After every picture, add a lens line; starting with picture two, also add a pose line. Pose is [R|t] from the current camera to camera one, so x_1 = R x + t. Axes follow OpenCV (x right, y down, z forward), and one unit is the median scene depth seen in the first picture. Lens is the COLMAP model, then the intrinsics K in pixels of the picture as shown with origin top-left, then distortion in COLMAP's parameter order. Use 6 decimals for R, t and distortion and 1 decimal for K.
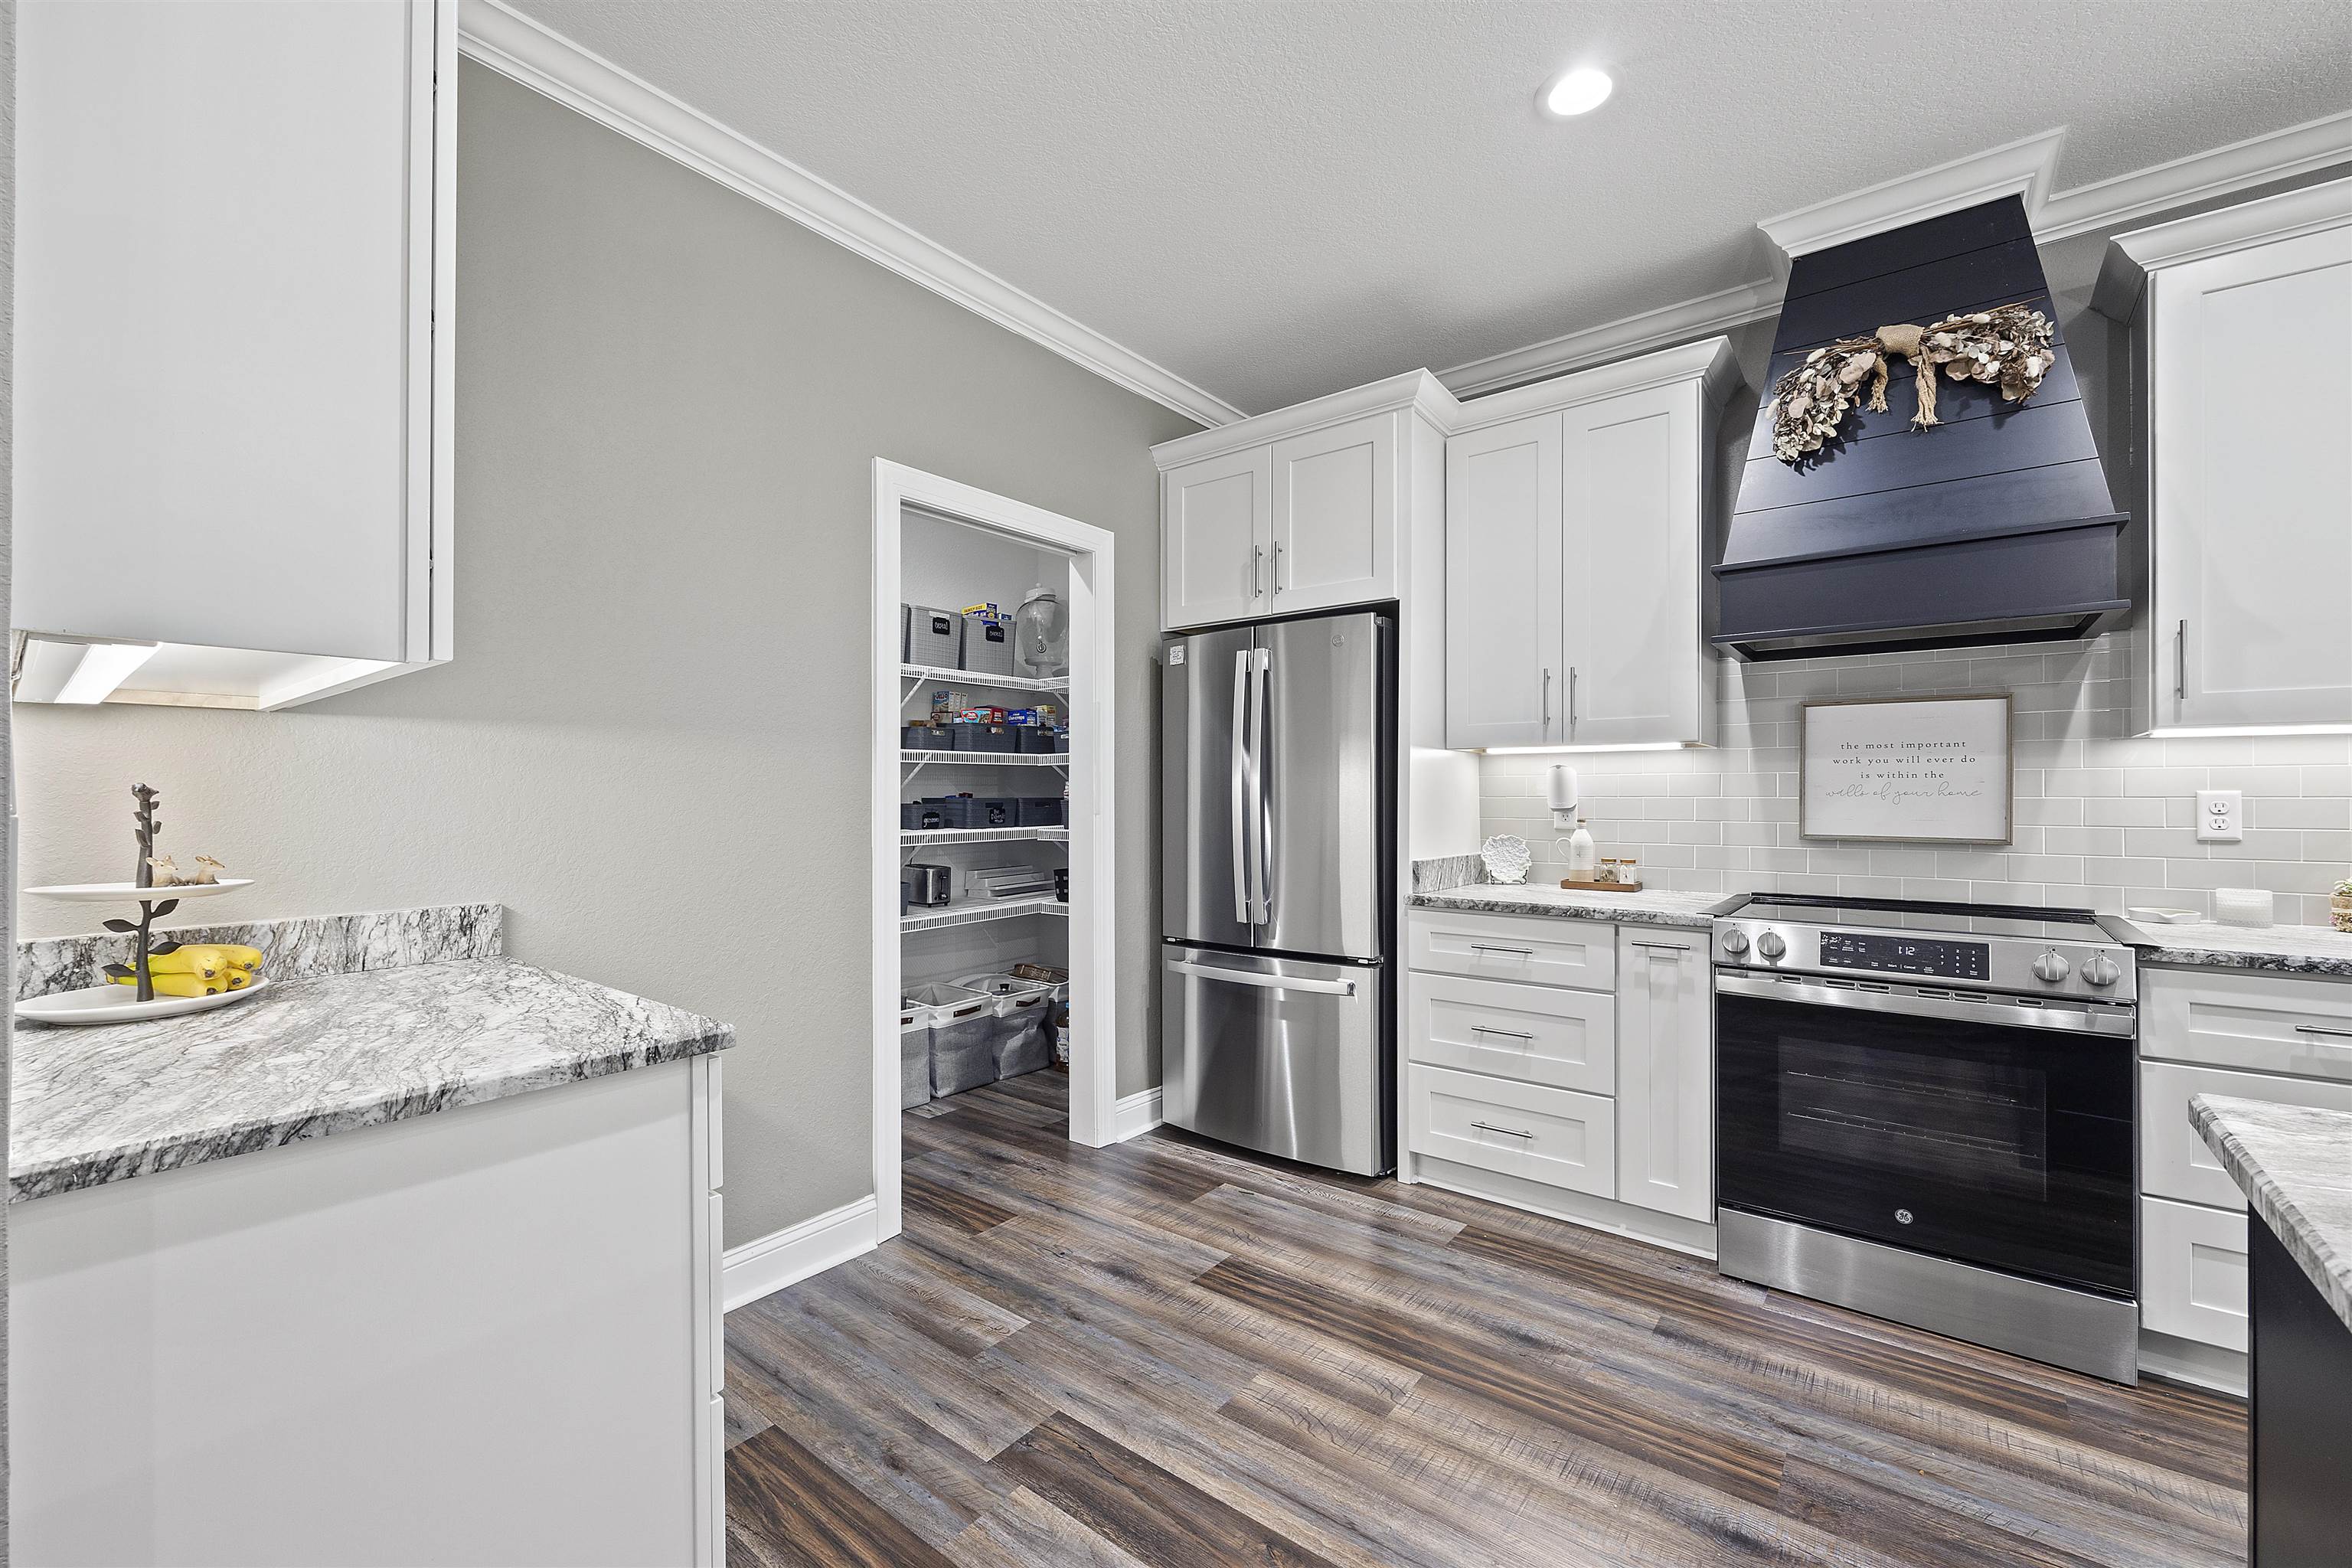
lens RADIAL K [[949.6, 0, 1184.4], [0, 949.6, 792.3], [0, 0, 1]] dist [-0.002607, -0.000129]
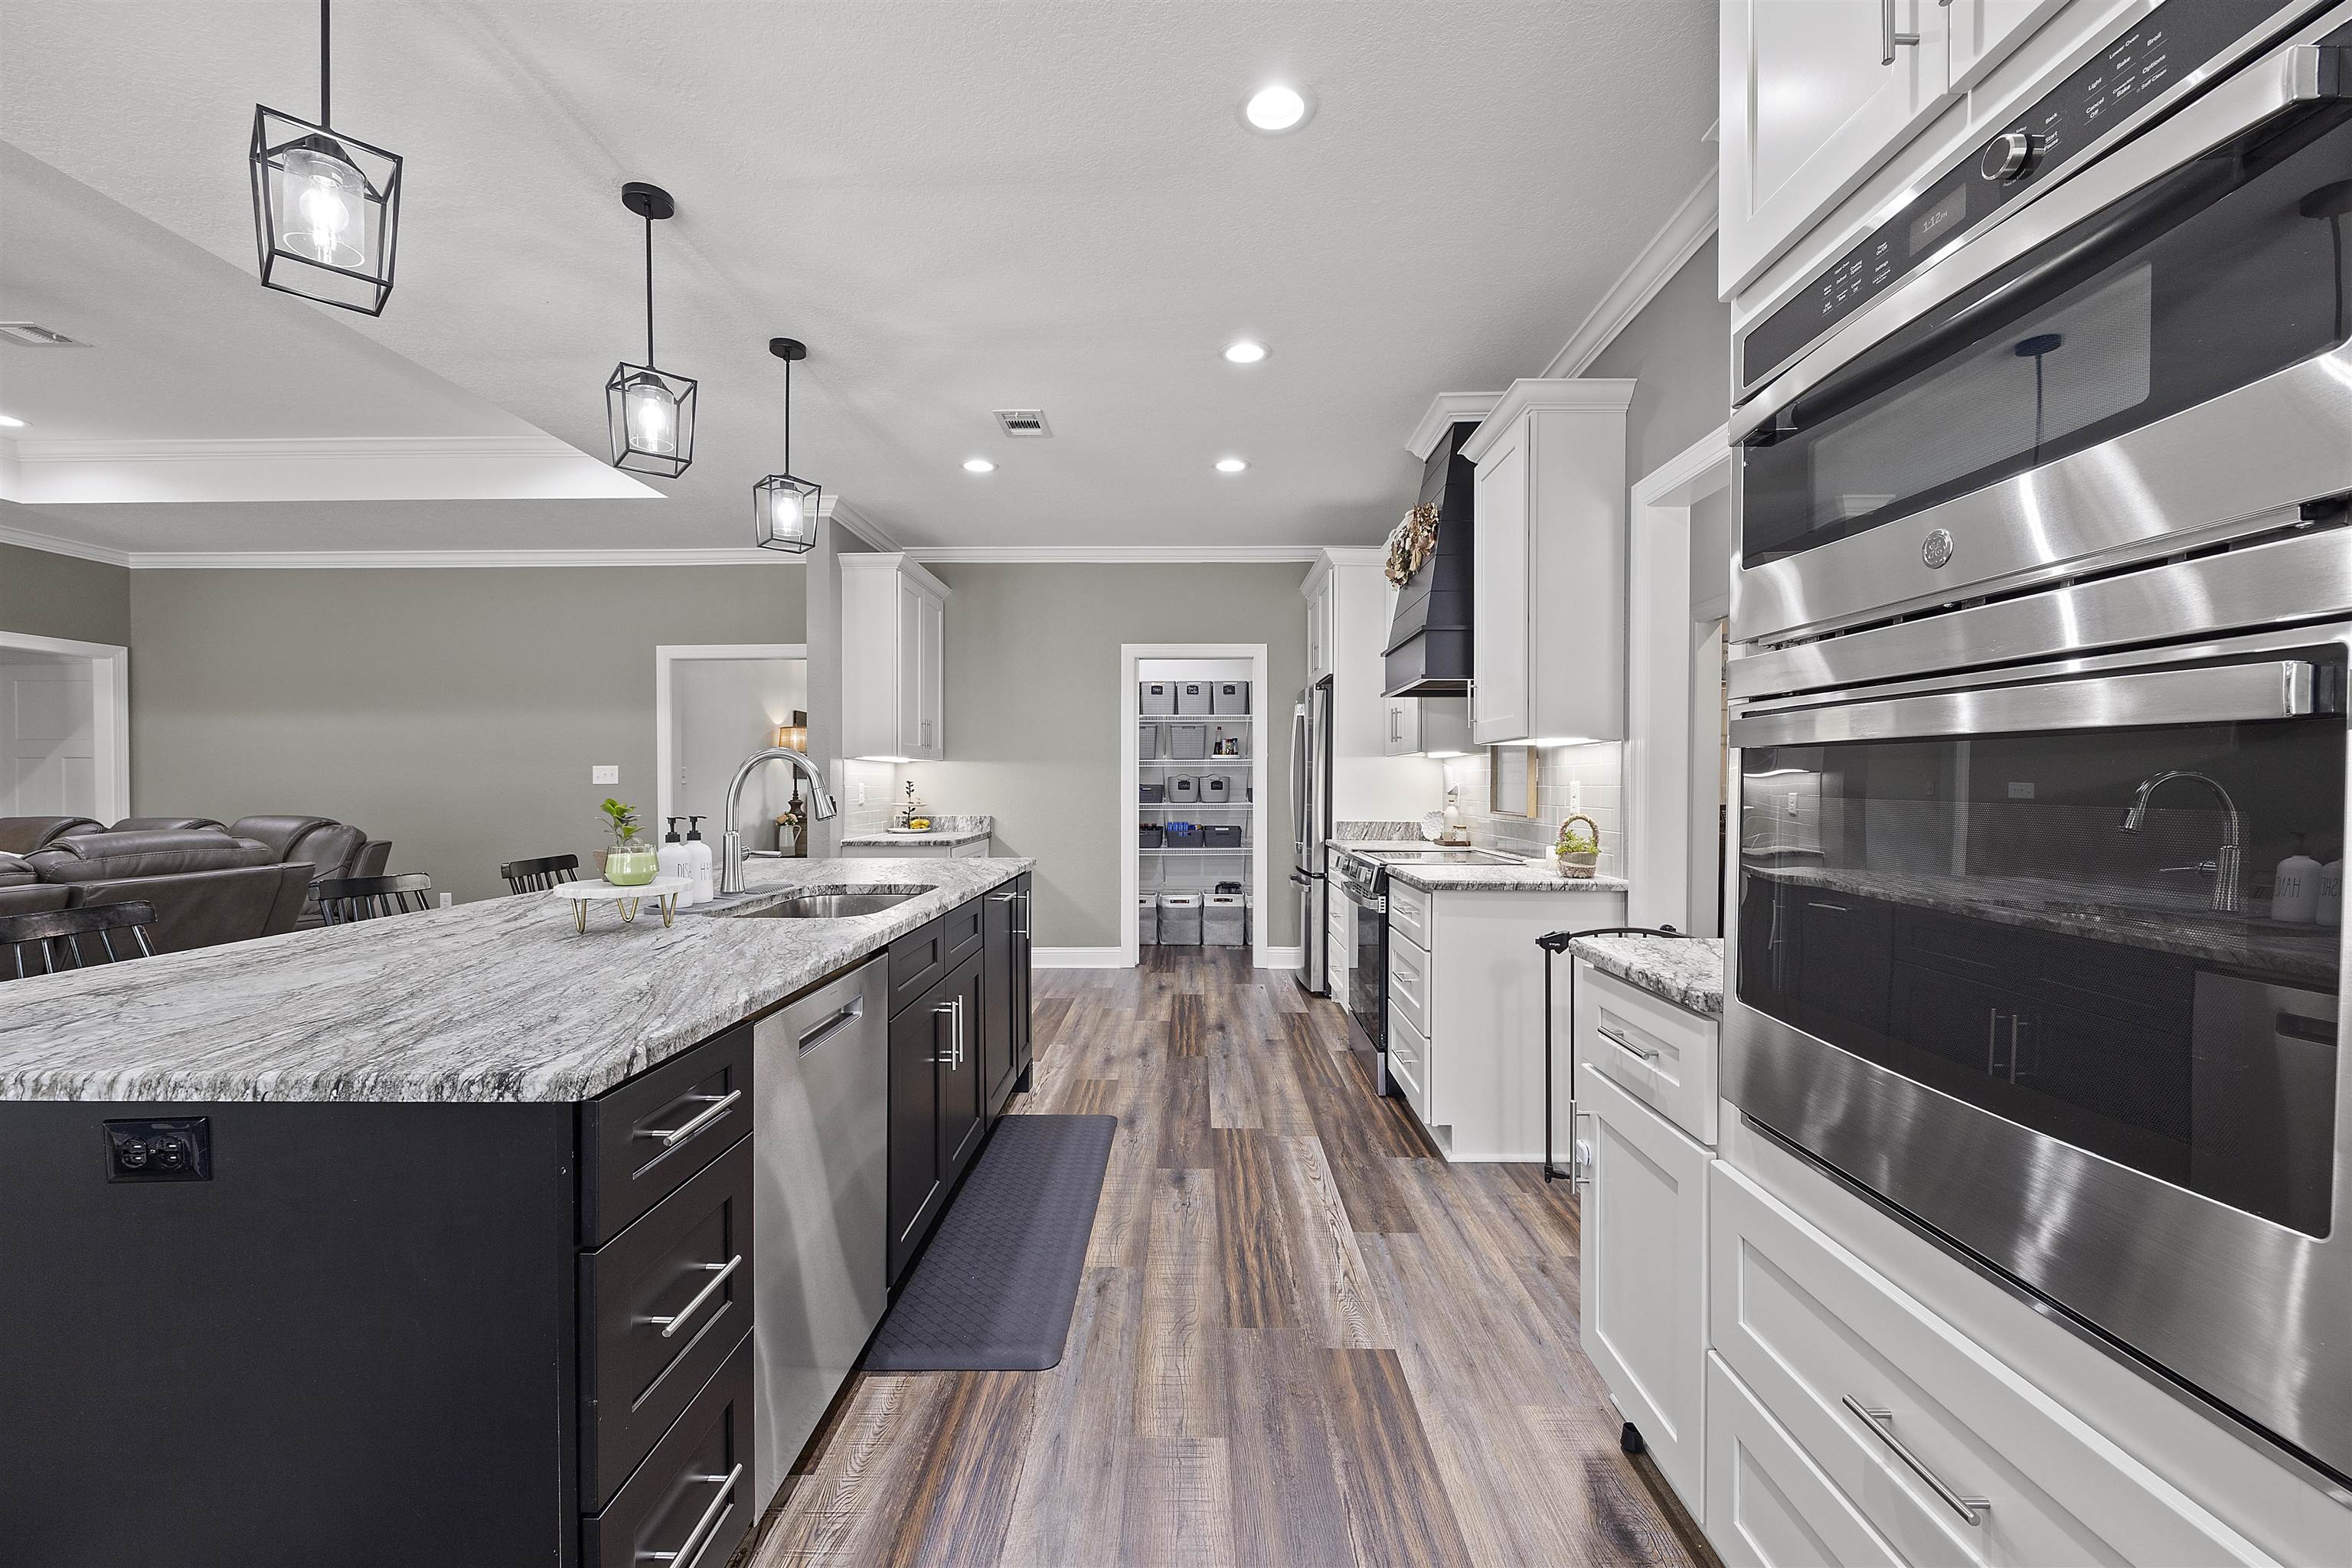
lens RADIAL K [[943.3, 0, 1182.7], [0, 943.3, 789.1], [0, 0, 1]] dist [-0.001515, 0.000047]
pose [[0.603610, 0.006960, -0.797249, 1.808404], [0.003037, 0.999935, 0.011029, -0.010234], [0.797274, -0.009079, 0.603549, -0.362558]]
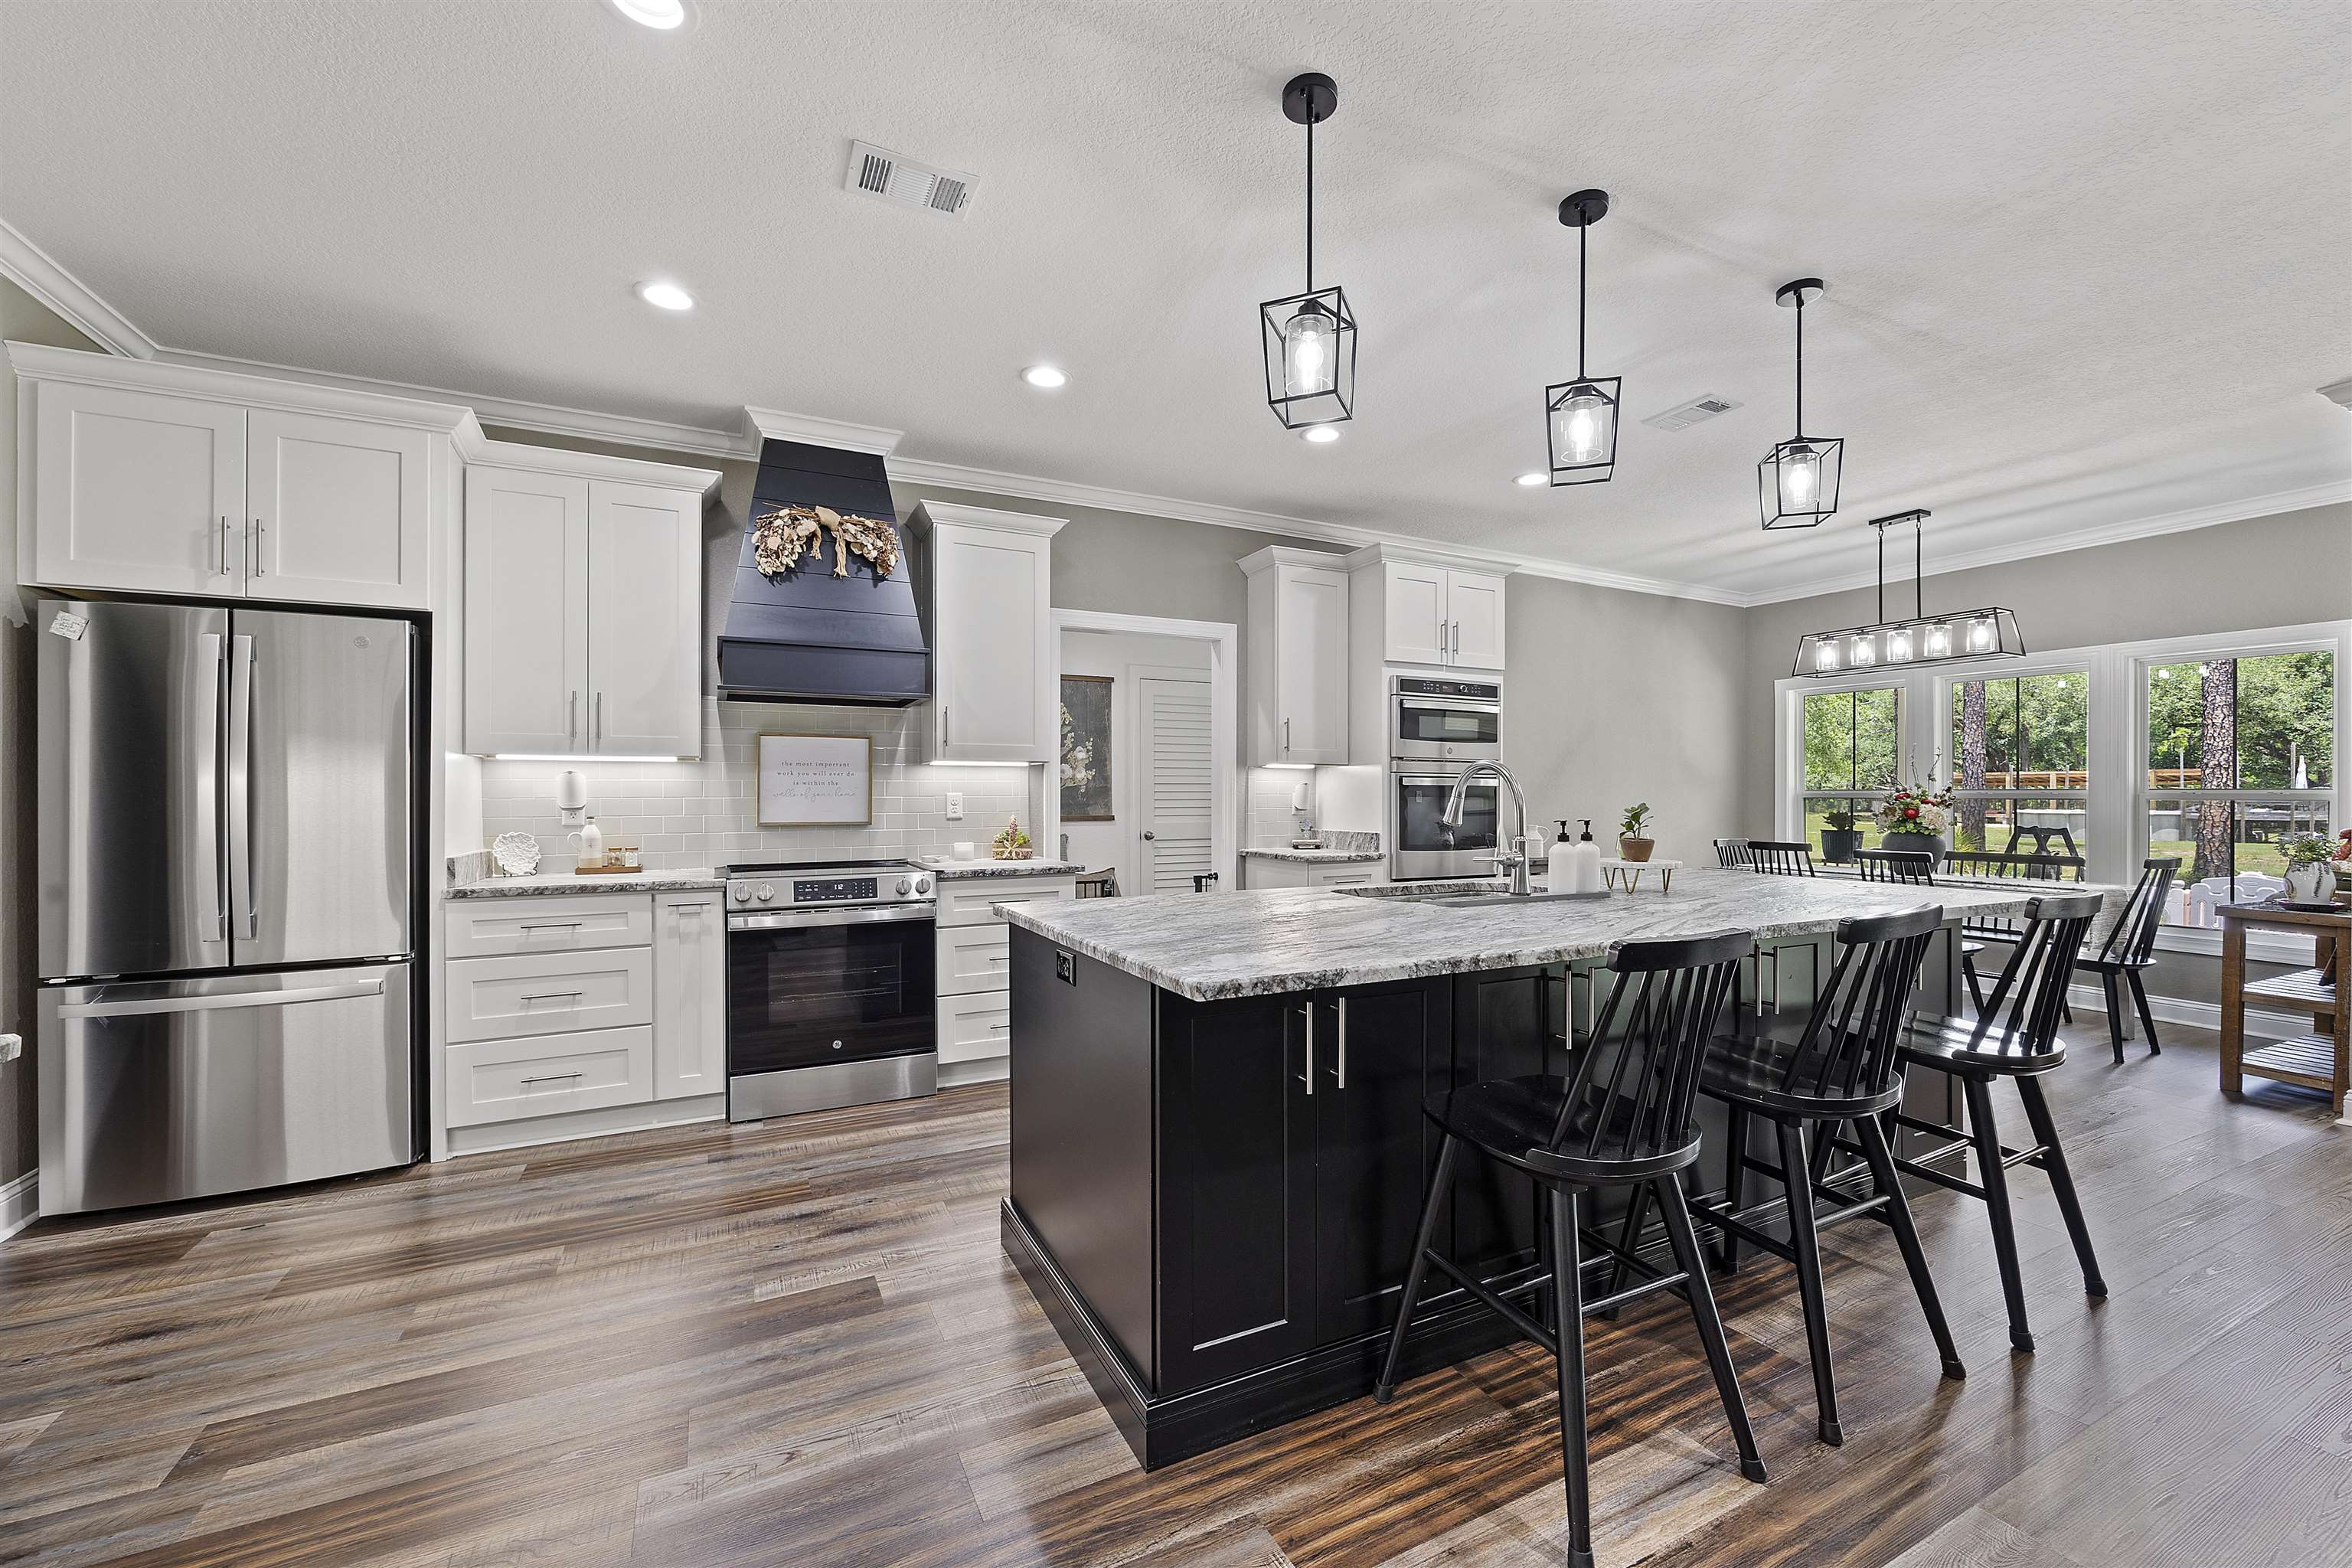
lens RADIAL K [[943.3, 0, 1182.7], [0, 943.3, 789.1], [0, 0, 1]] dist [-0.001515, 0.000047]
pose [[0.430884, 0.003921, 0.902399, -0.443012], [0.001015, 0.999988, -0.004830, 0.000452], [-0.902407, 0.002997, 0.430875, -0.253250]]
